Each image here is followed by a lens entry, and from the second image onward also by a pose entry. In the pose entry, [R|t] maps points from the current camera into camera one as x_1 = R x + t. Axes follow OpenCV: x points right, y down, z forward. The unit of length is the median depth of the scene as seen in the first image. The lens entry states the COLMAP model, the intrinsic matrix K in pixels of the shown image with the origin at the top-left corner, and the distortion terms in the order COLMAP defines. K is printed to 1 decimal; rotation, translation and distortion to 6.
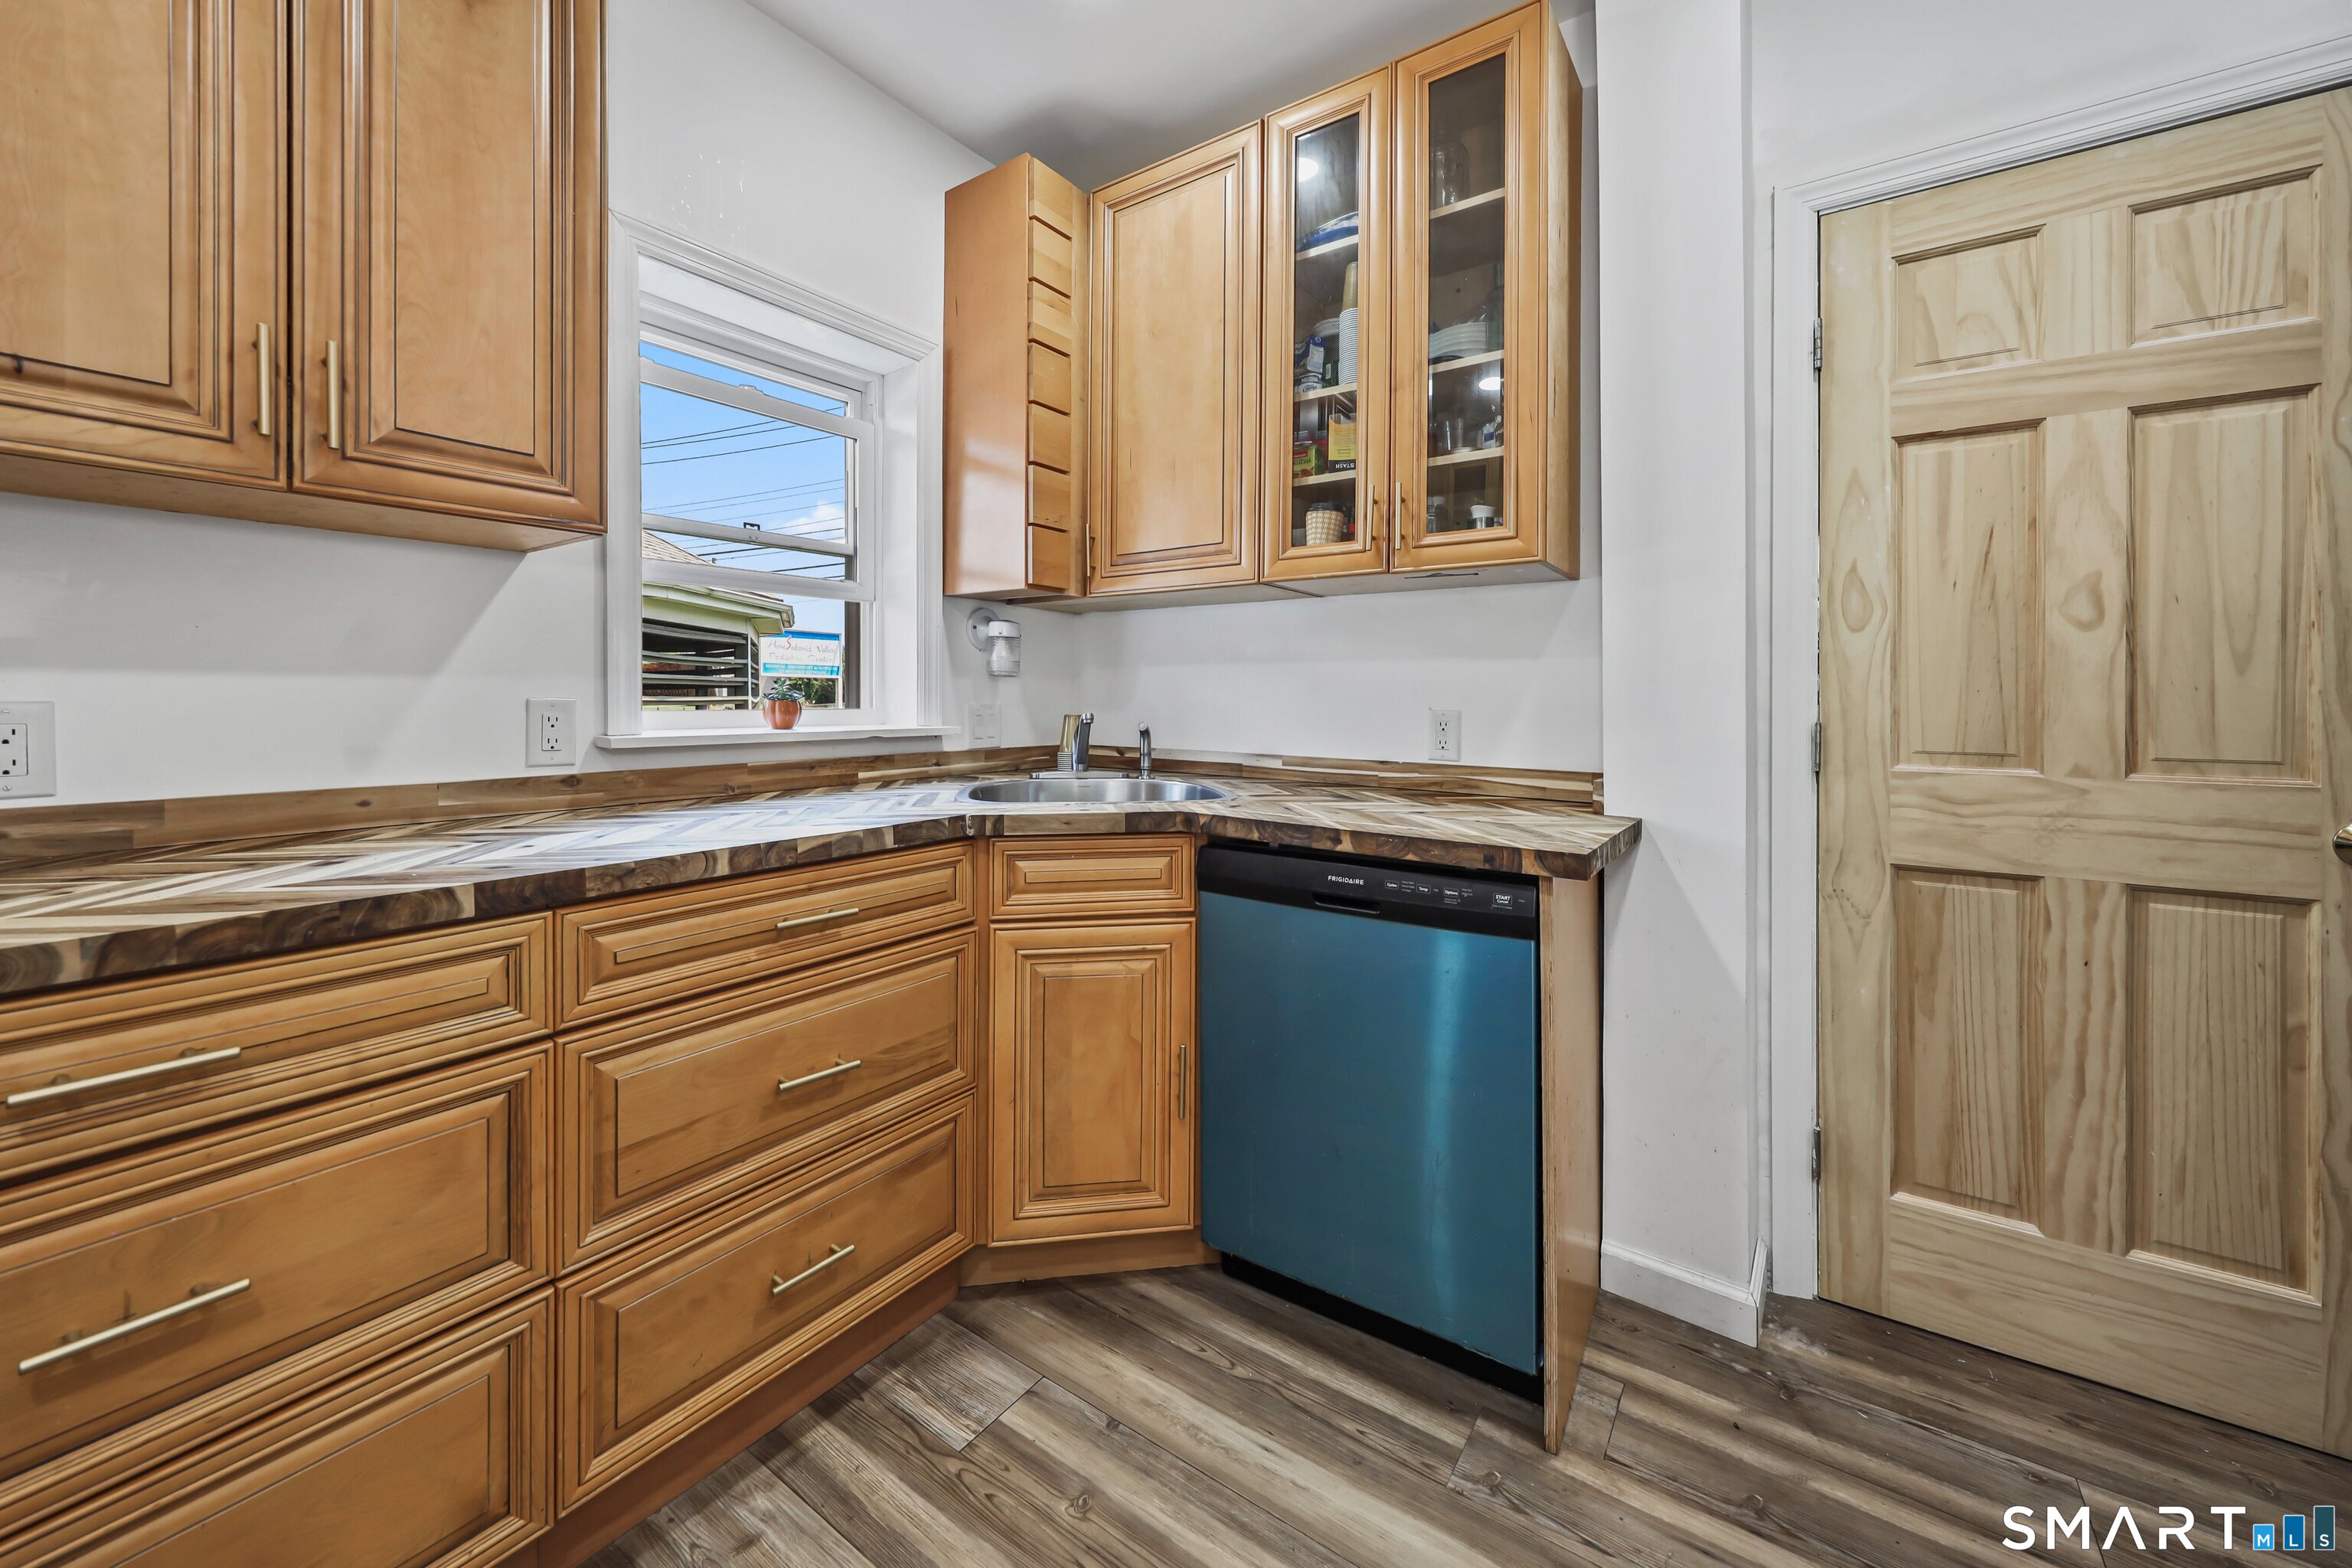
lens RADIAL K [[903.4, 0, 1166.0], [0, 903.4, 718.0], [0, 0, 1]] dist [0.000991, -0.000297]
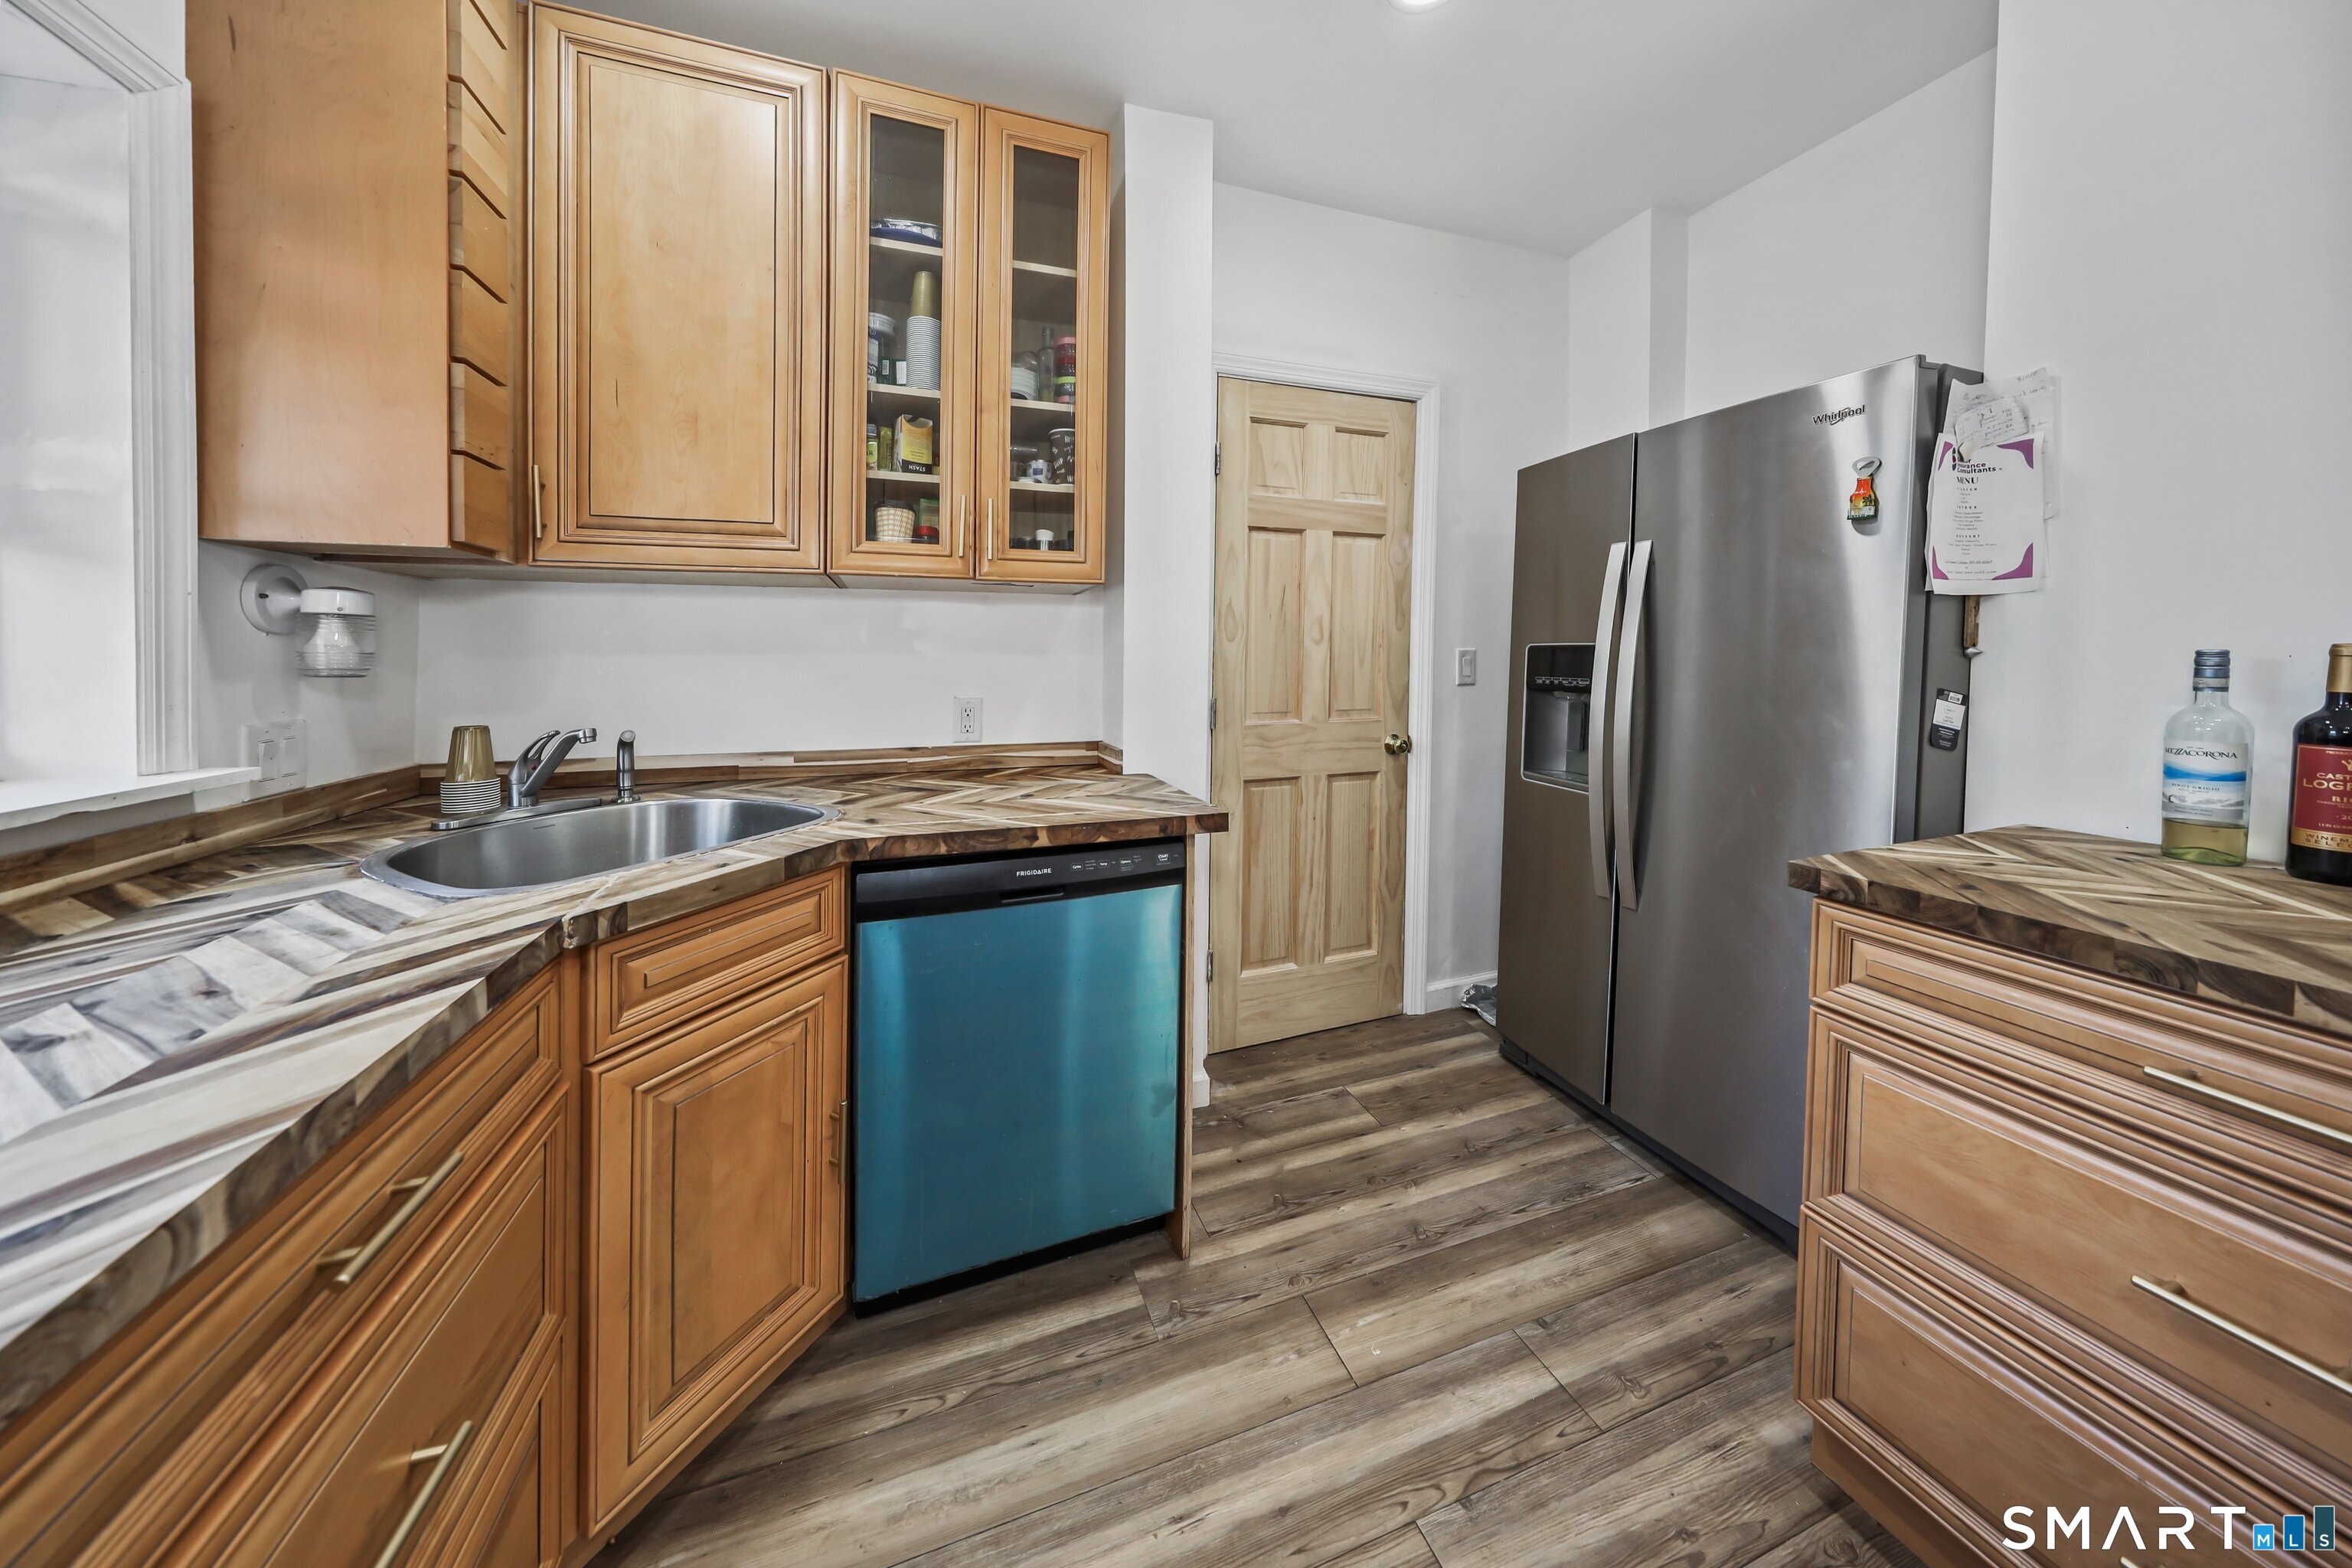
lens RADIAL K [[728.4, 0, 1165.3], [0, 728.4, 682.6], [0, 0, 1]] dist [0.000578, 0.000057]
pose [[0.577394, -0.038061, 0.815578, -0.394544], [0.022430, 0.999275, 0.030754, -0.067234], [-0.816158, 0.000536, 0.577829, 0.355397]]
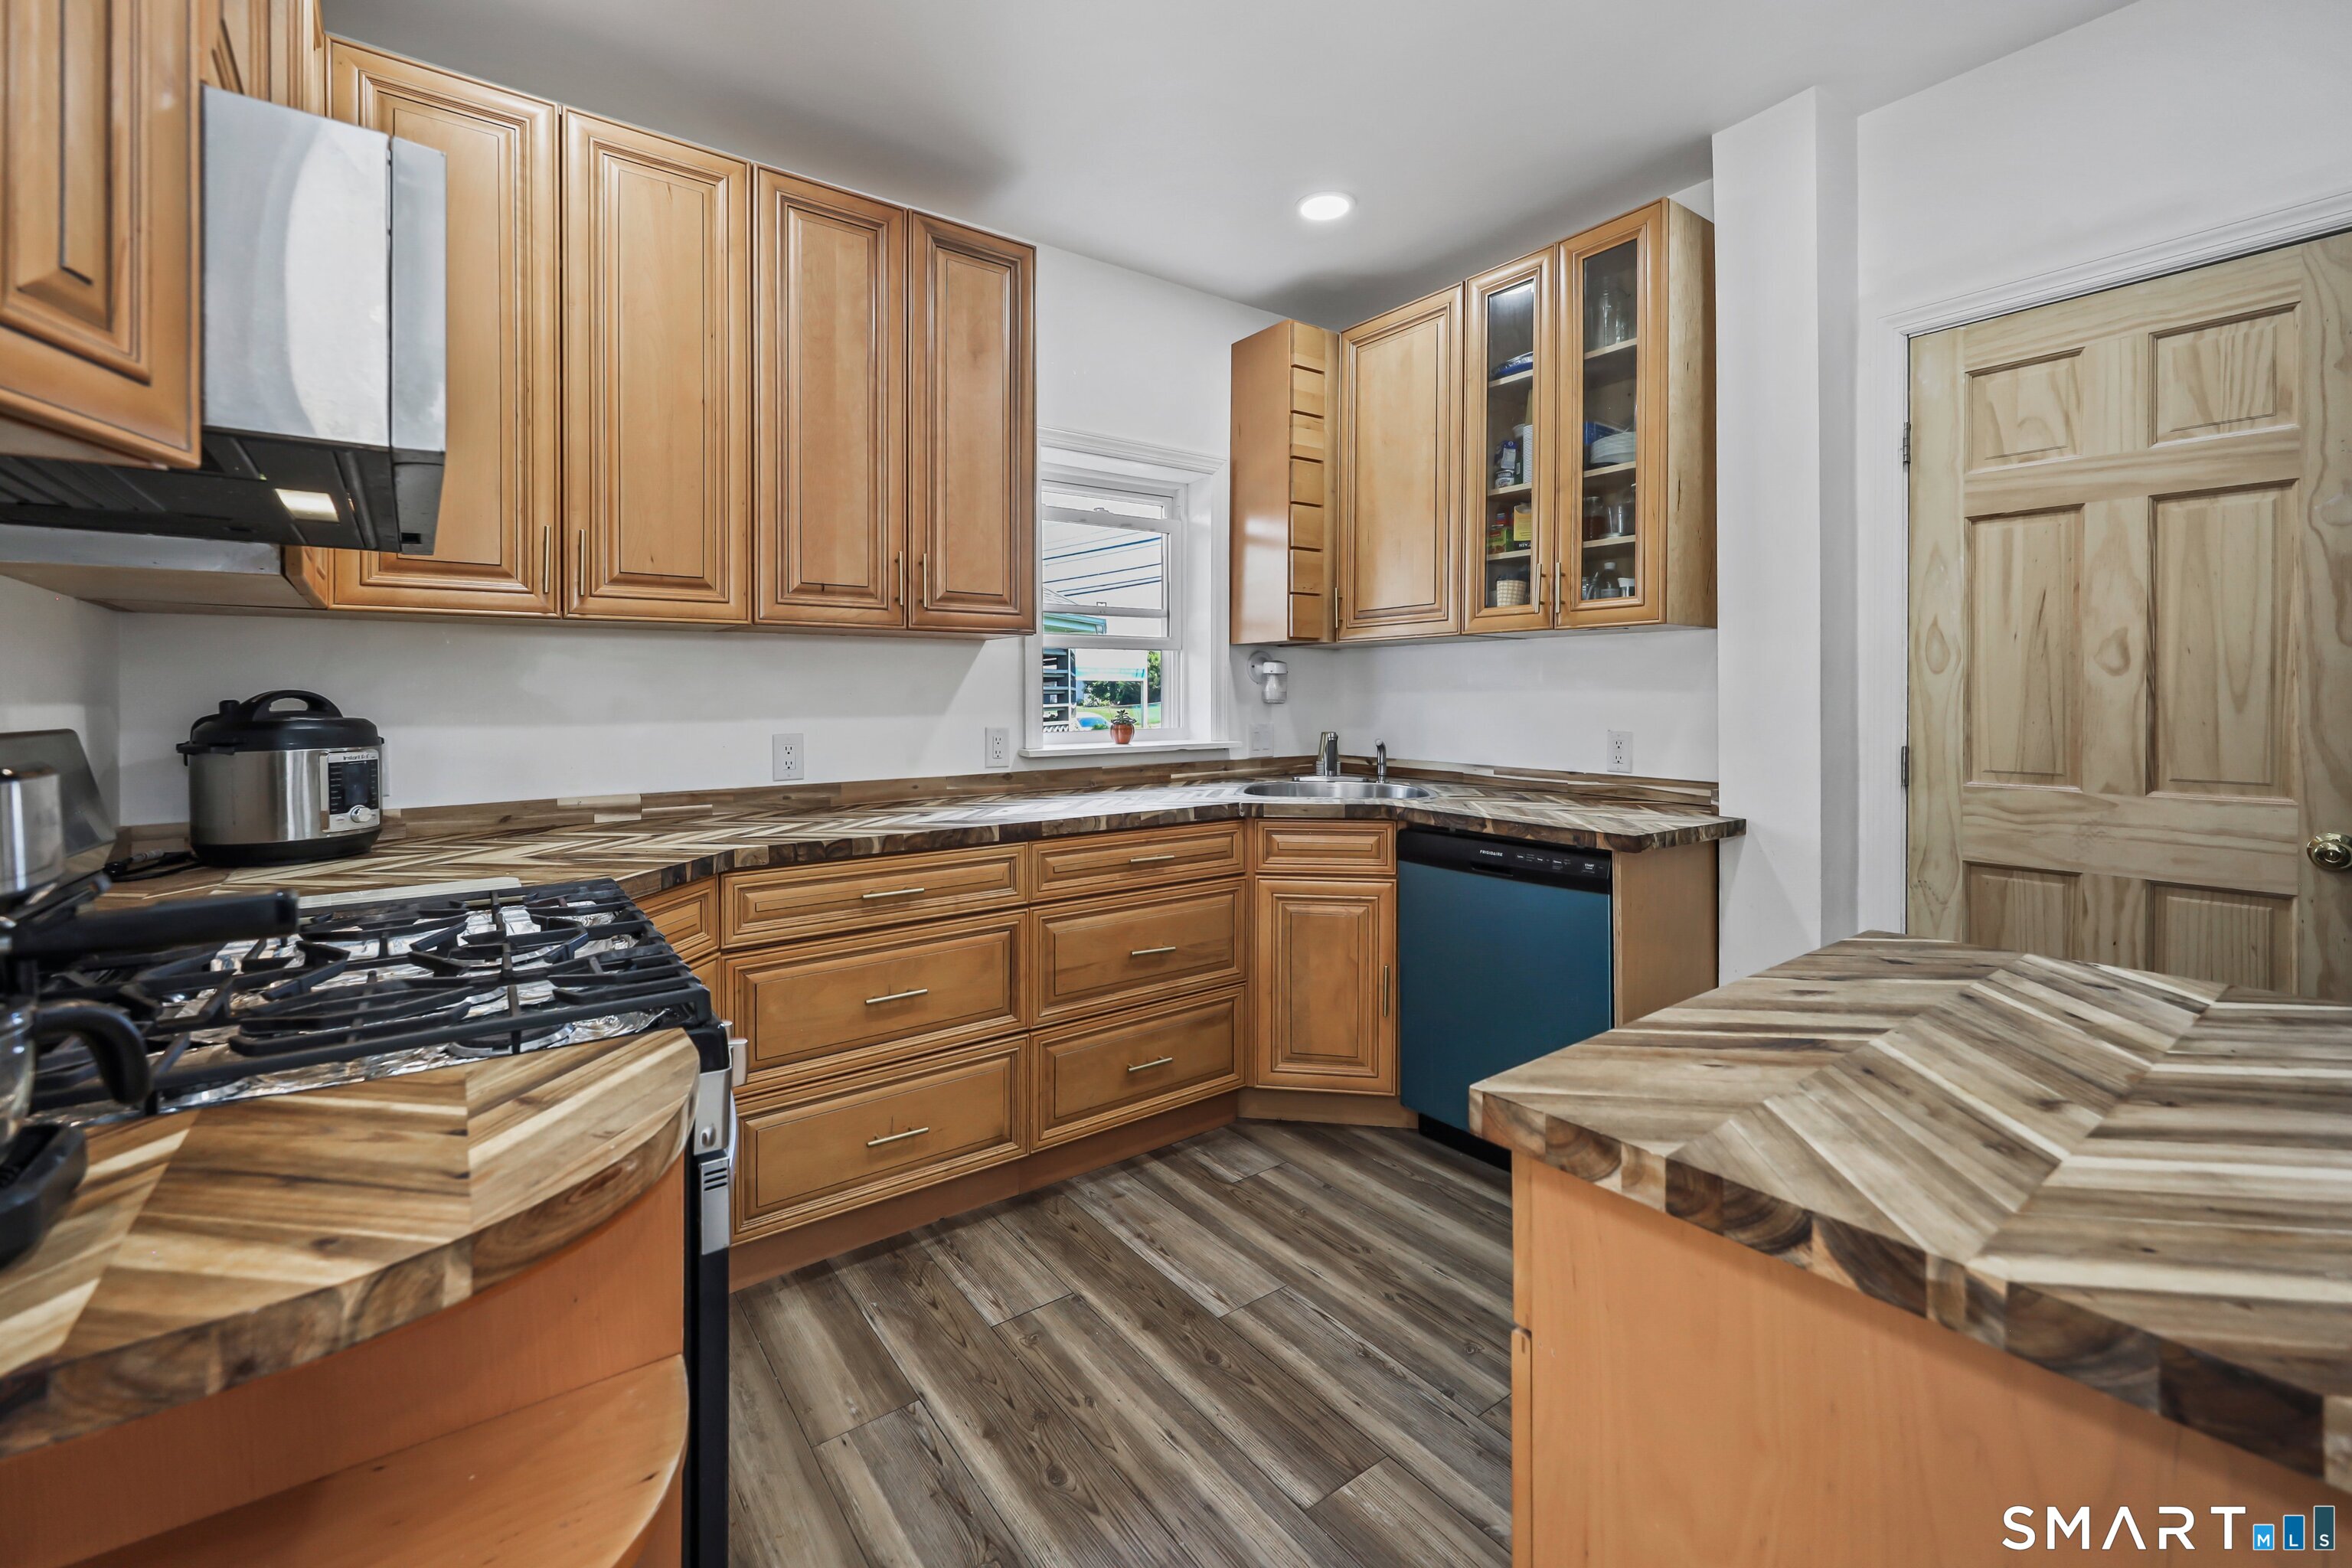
lens RADIAL K [[993.0, 0, 1183.6], [0, 993.0, 768.9], [0, 0, 1]] dist [-0.000500, -0.004642]
pose [[0.953643, 0.014168, -0.300608, 0.197152], [0.001276, 0.998692, 0.051118, -0.037490], [0.300939, -0.049132, 0.952377, -0.643233]]
